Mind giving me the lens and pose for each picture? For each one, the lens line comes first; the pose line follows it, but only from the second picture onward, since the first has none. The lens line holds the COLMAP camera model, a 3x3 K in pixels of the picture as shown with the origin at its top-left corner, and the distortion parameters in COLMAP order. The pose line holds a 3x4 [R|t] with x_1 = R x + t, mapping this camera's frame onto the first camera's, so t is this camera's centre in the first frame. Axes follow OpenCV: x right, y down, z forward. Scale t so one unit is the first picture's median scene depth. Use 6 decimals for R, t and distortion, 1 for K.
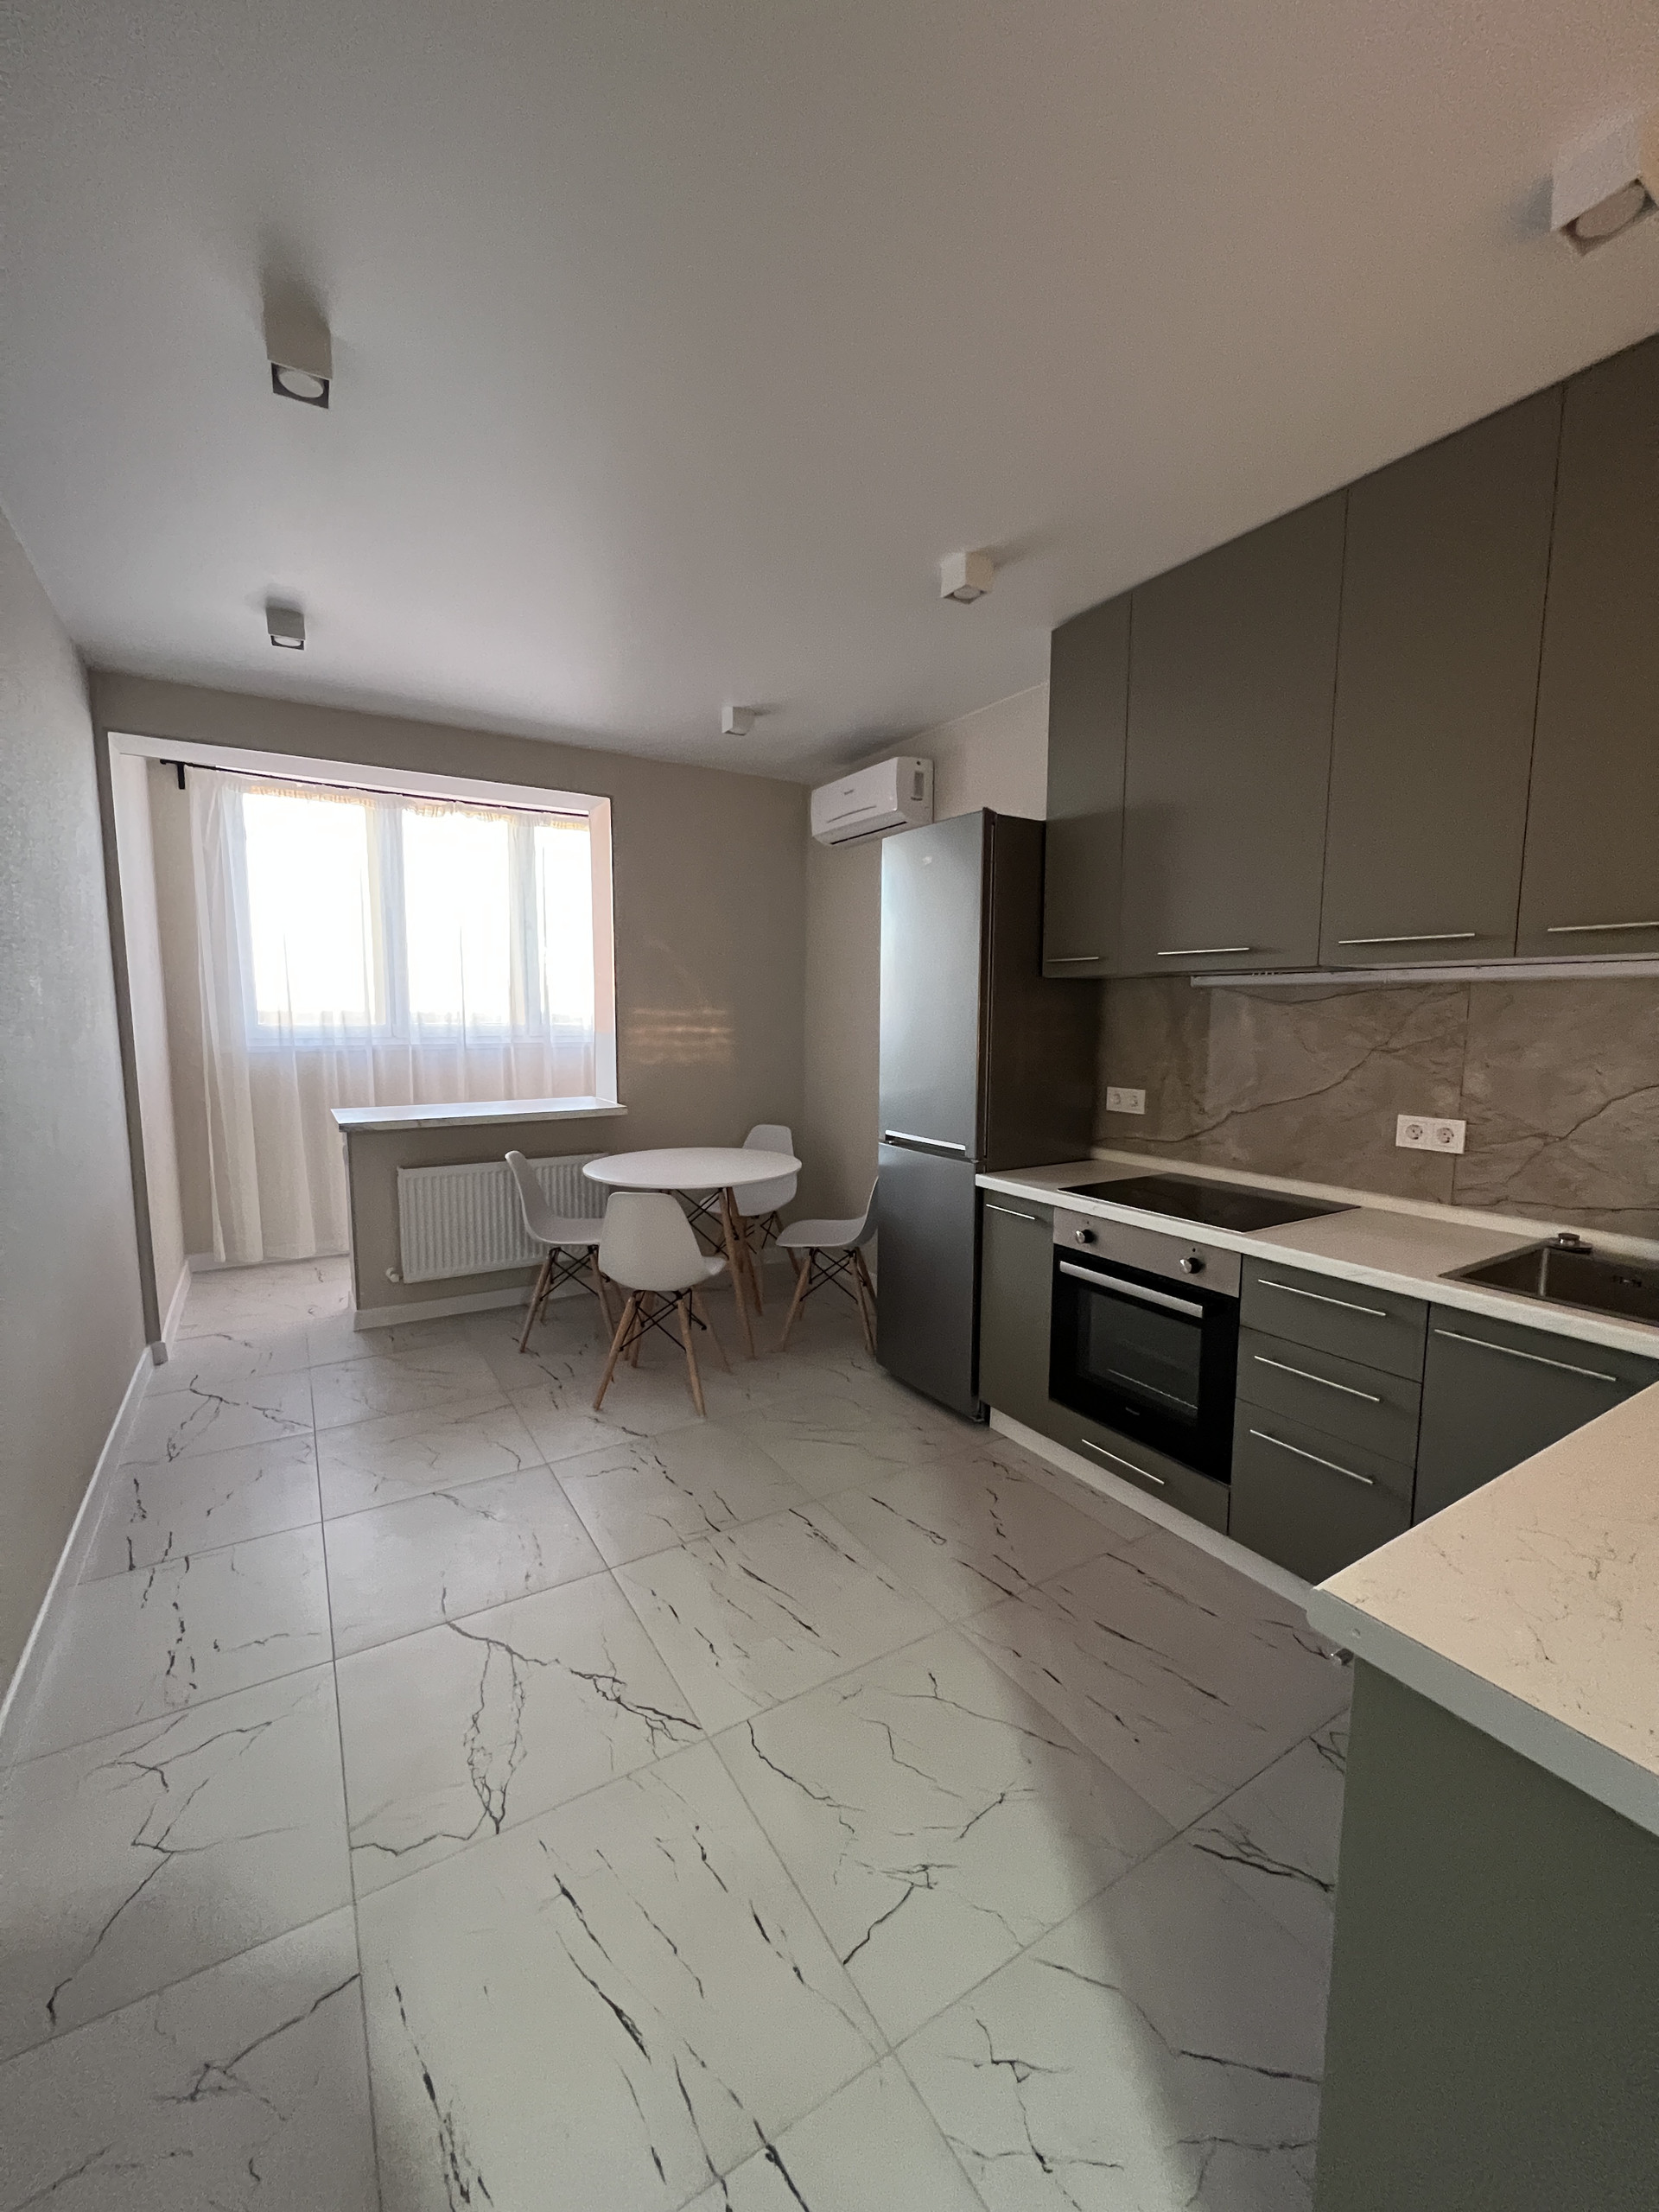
lens RADIAL K [[883.1, 0, 825.8], [0, 883.1, 1108.5], [0, 0, 1]] dist [-0.005992, 0.001433]
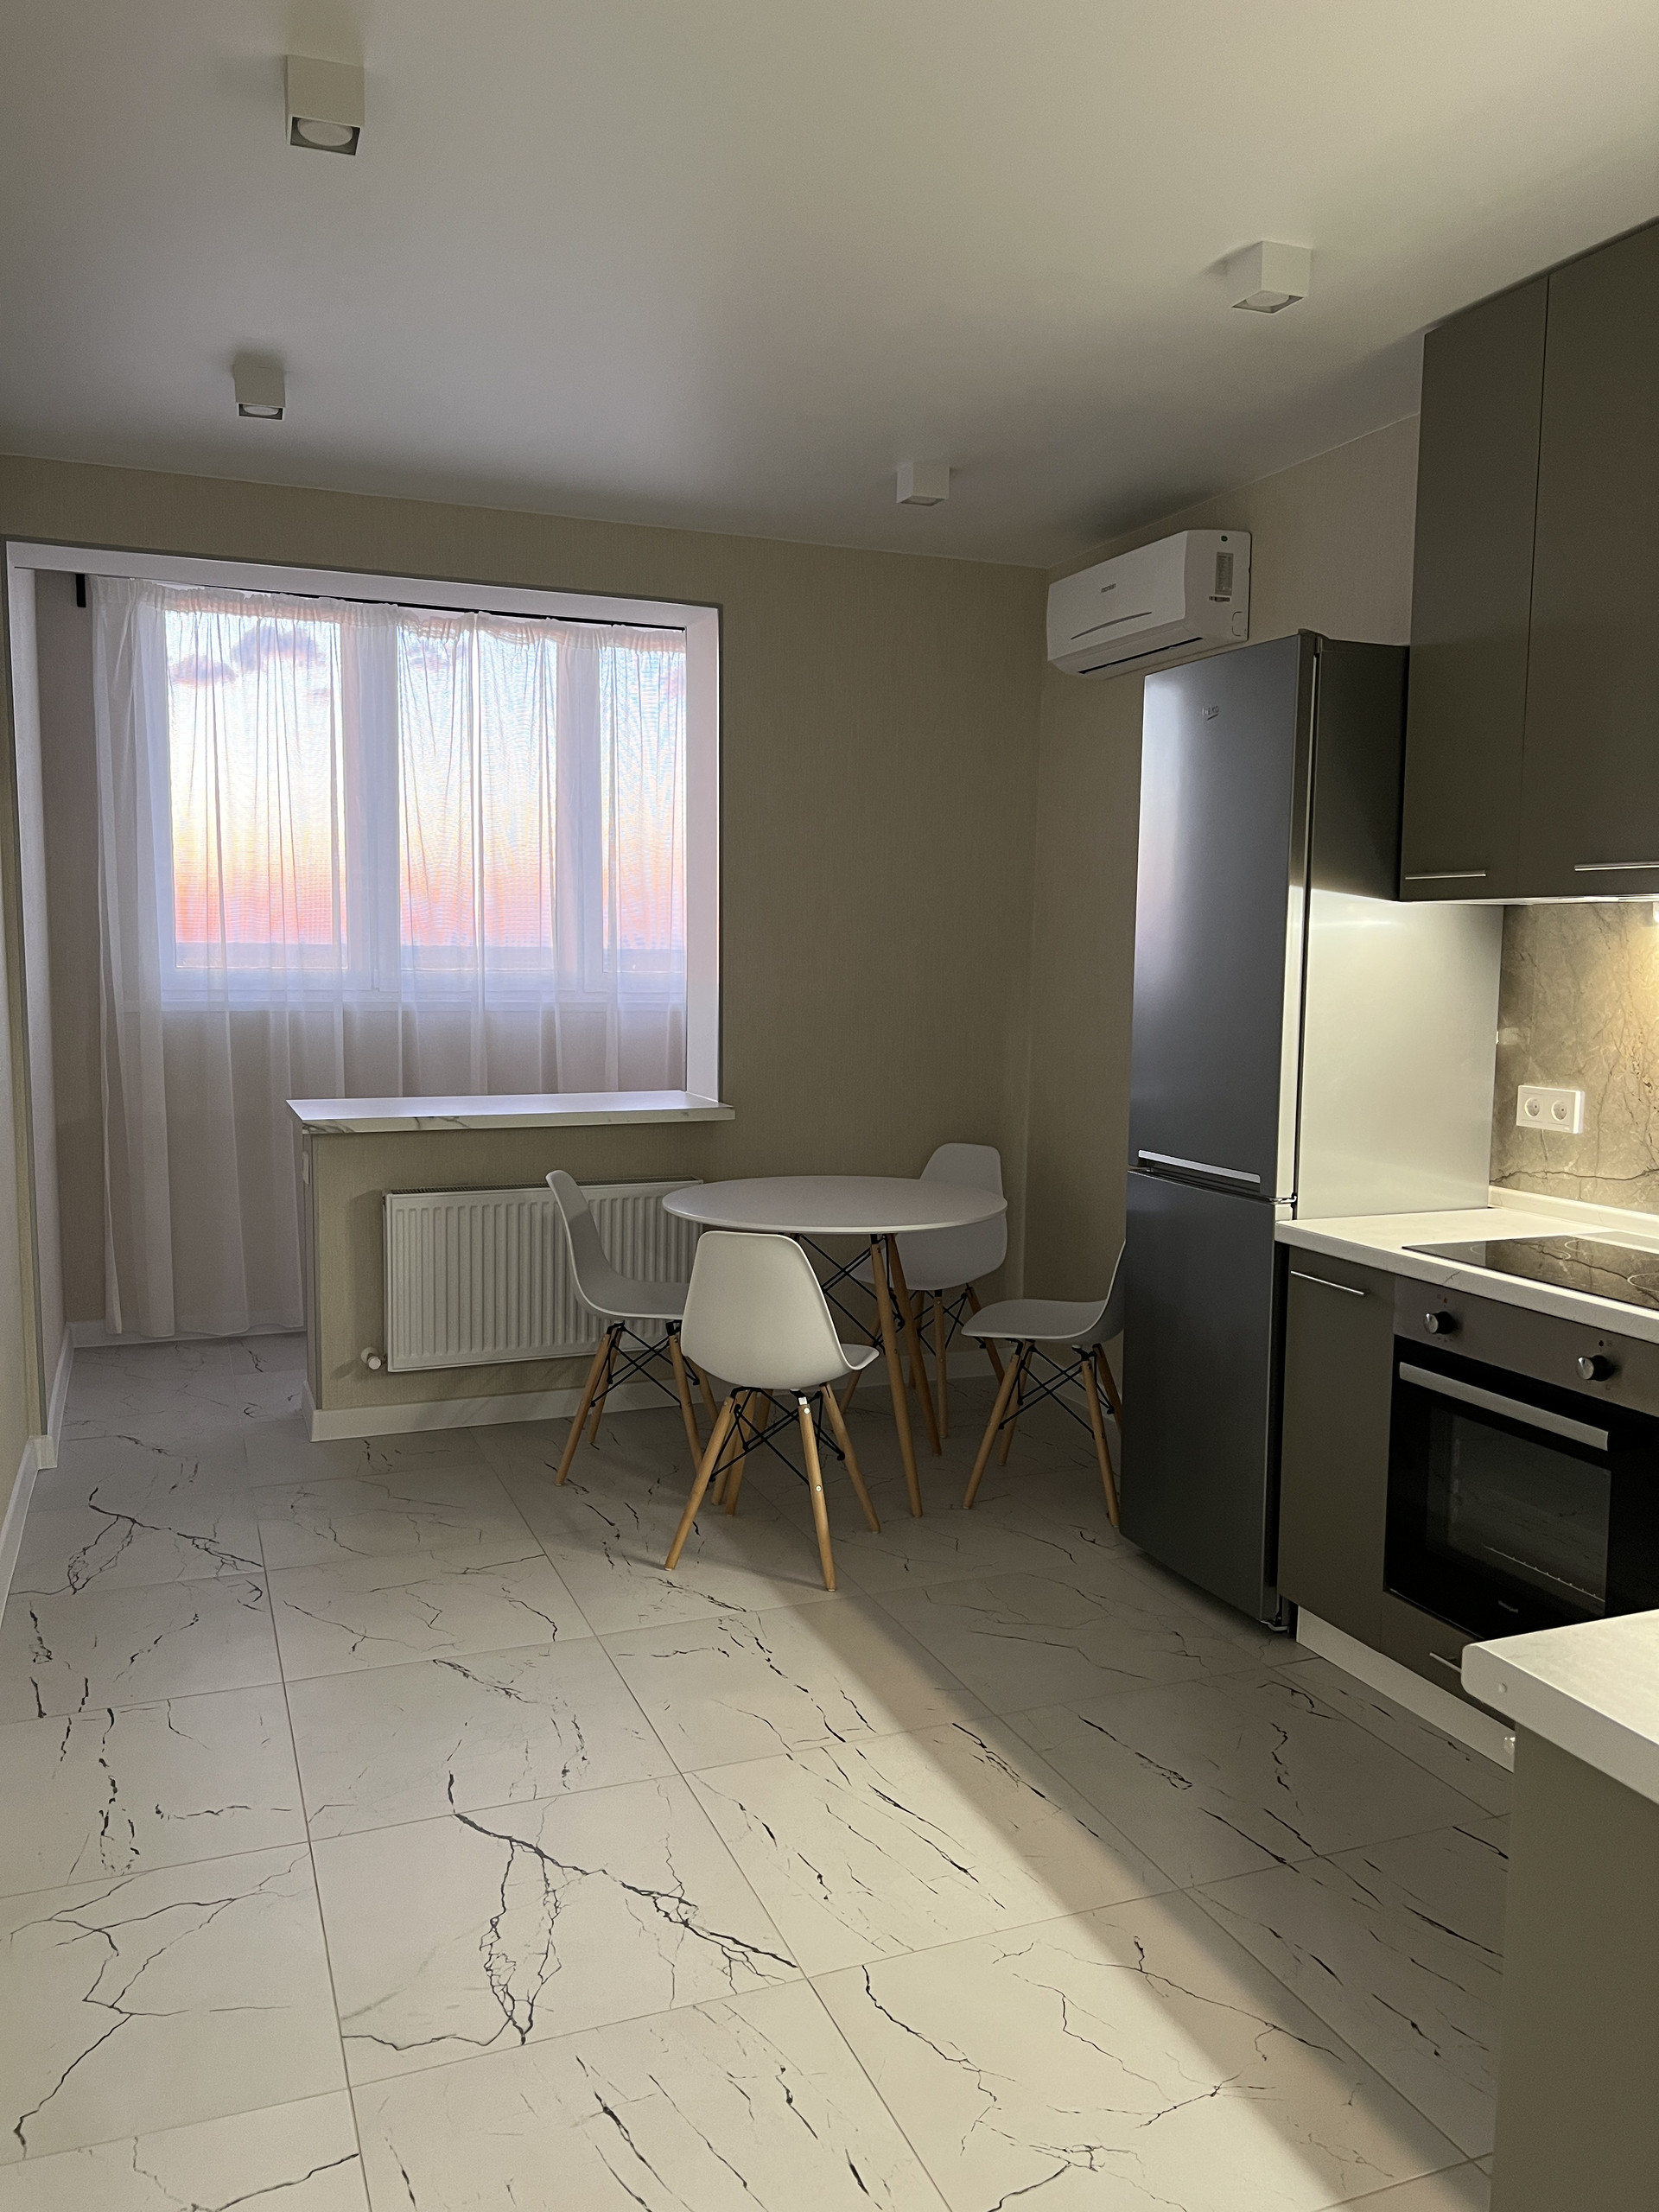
lens RADIAL K [[1692.4, 0, 834.9], [0, 1692.4, 1113.1], [0, 0, 1]] dist [0.038935, -0.033193]
pose [[0.985182, 0.022846, -0.169984, 0.064885], [-0.024921, 0.999639, -0.010080, 0.017776], [0.169692, 0.014167, 0.985395, -0.219435]]
